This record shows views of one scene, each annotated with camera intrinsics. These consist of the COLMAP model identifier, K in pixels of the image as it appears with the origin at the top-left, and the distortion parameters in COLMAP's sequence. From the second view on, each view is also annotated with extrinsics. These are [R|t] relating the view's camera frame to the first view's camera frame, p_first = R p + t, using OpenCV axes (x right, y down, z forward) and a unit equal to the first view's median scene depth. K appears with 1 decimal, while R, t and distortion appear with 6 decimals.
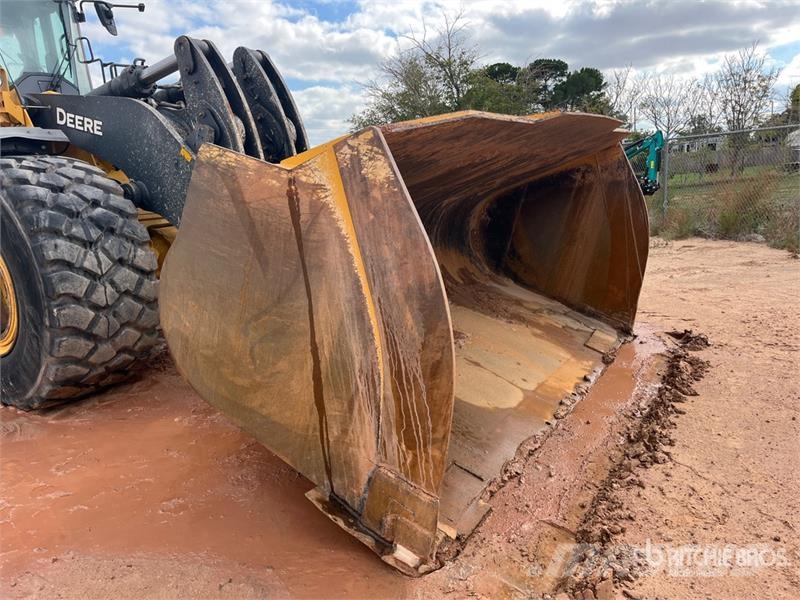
lens RADIAL K [[606.3, 0, 402.8], [0, 606.3, 300.4], [0, 0, 1]] dist [0.068340, -0.086337]
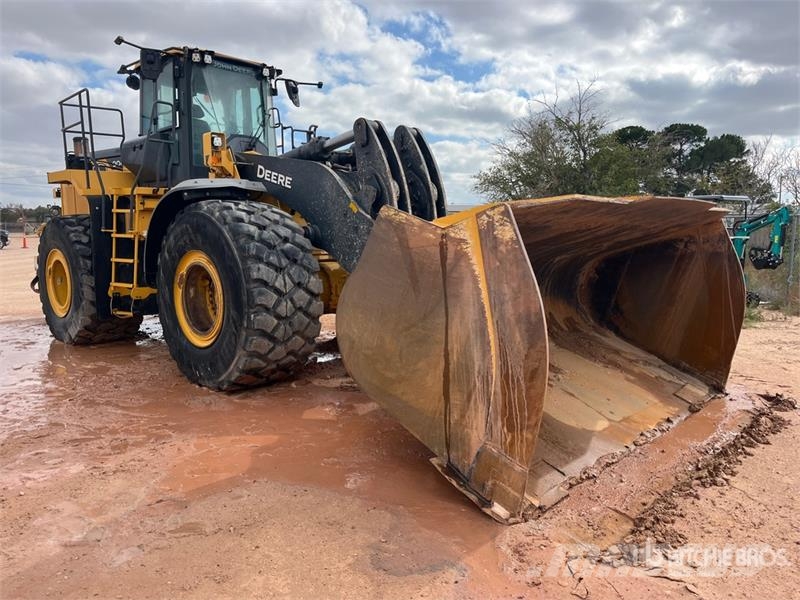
lens RADIAL K [[606.3, 0, 402.8], [0, 606.3, 300.4], [0, 0, 1]] dist [0.068340, -0.086337]
pose [[0.979208, 0.090052, -0.181776, -0.001046], [-0.104572, 0.991913, -0.071920, 0.041796], [0.173830, 0.089433, 0.980706, -0.245026]]
